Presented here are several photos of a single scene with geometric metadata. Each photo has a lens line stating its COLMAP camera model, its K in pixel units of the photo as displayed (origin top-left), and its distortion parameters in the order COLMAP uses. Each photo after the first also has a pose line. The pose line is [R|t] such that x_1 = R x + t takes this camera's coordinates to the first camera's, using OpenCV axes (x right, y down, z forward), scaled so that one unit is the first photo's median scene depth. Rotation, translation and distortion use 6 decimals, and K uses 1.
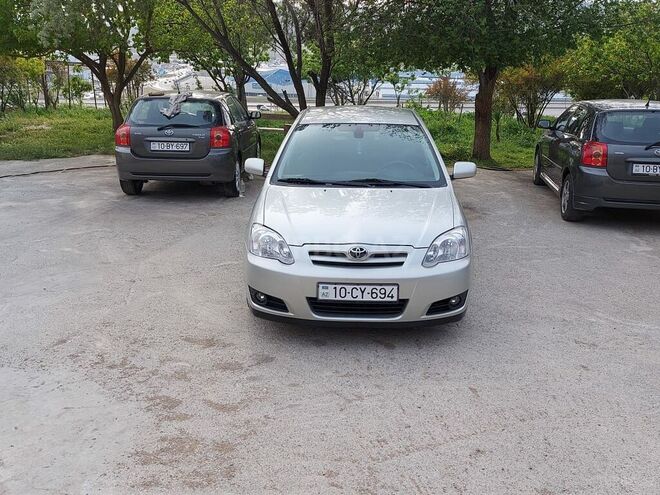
lens RADIAL K [[668.0, 0, 330.0], [0, 668.0, 247.5], [0, 0, 1]] dist [0.132769, -0.233896]
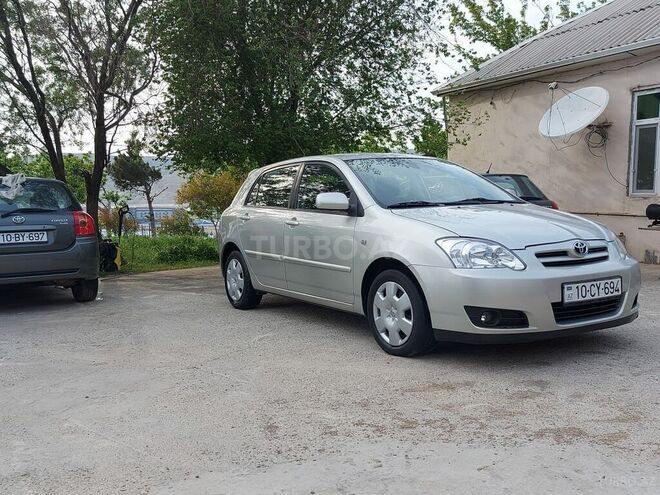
lens RADIAL K [[662.6, 0, 330.0], [0, 662.6, 247.5], [0, 0, 1]] dist [0.126831, -0.211247]
pose [[0.828692, -0.067378, 0.555634, -0.762919], [0.188159, 0.968487, -0.163186, 0.093255], [-0.527129, 0.239779, 0.815255, 0.427112]]
